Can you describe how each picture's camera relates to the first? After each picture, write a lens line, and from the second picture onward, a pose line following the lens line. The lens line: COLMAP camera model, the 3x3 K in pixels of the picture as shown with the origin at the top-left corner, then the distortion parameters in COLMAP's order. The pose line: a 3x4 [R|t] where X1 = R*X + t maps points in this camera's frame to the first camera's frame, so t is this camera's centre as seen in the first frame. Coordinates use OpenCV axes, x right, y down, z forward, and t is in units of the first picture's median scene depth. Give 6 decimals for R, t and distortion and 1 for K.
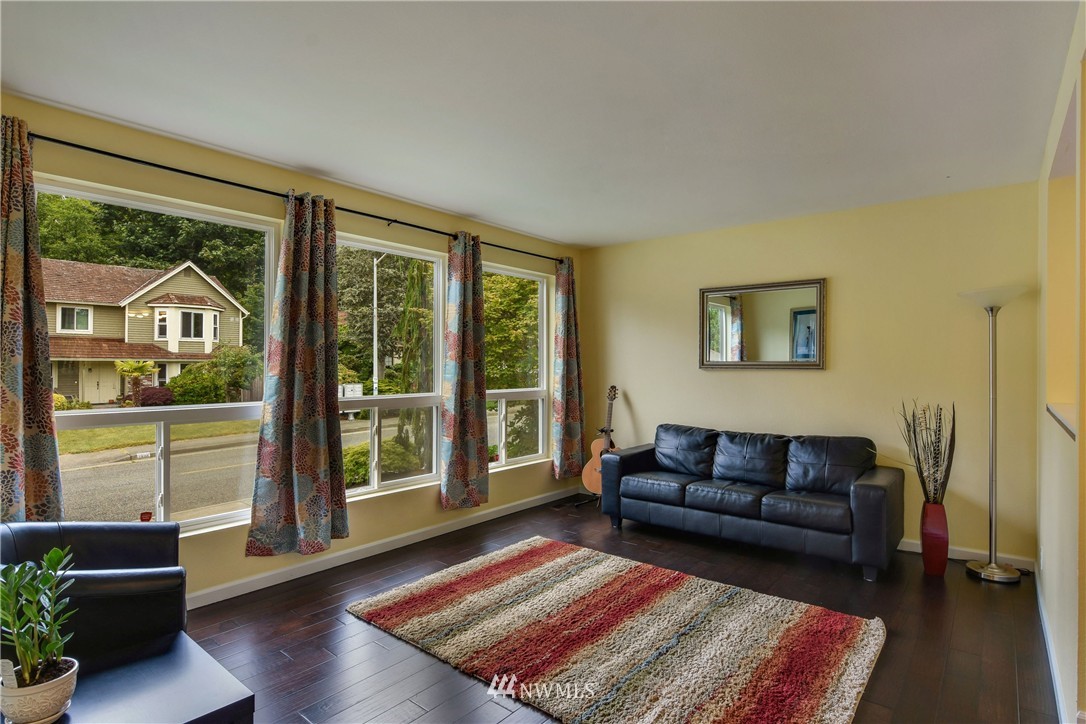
lens RADIAL K [[547.6, 0, 543.0], [0, 547.6, 362.0], [0, 0, 1]] dist [-0.016358, -0.000970]
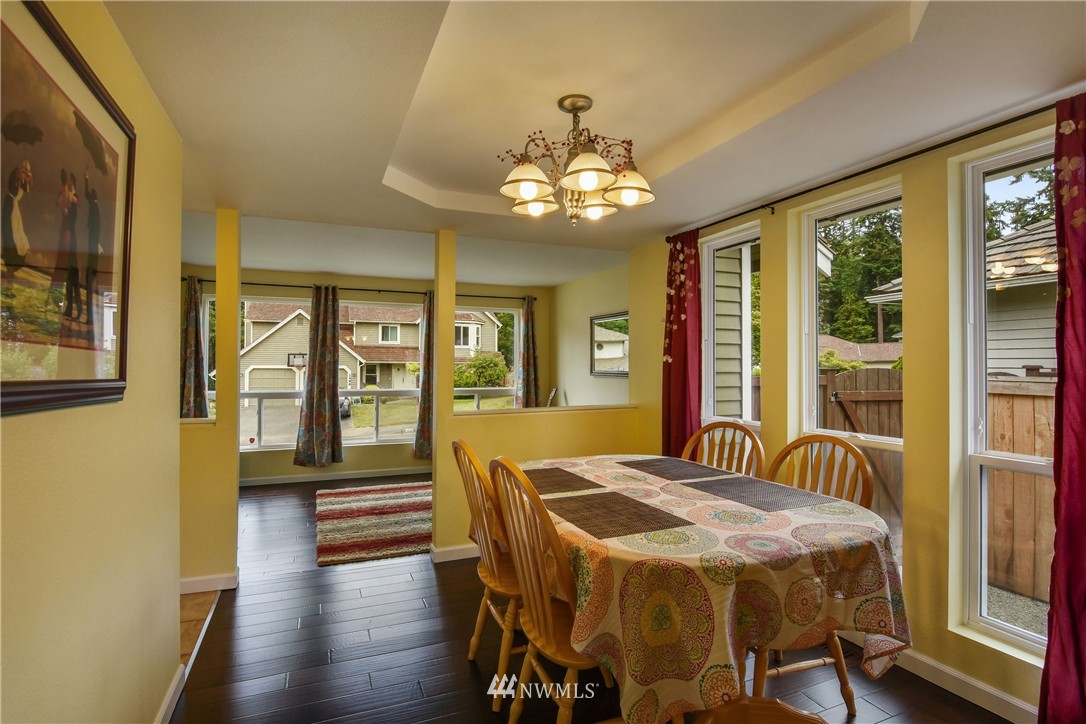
lens RADIAL K [[524.3, 0, 543.0], [0, 524.3, 362.0], [0, 0, 1]] dist [0.000342, -0.000542]
pose [[0.887352, 0.000063, -0.461093, 0.127647], [-0.001136, 0.999997, -0.002049, -0.002973], [0.461092, 0.002342, 0.887349, -0.034567]]
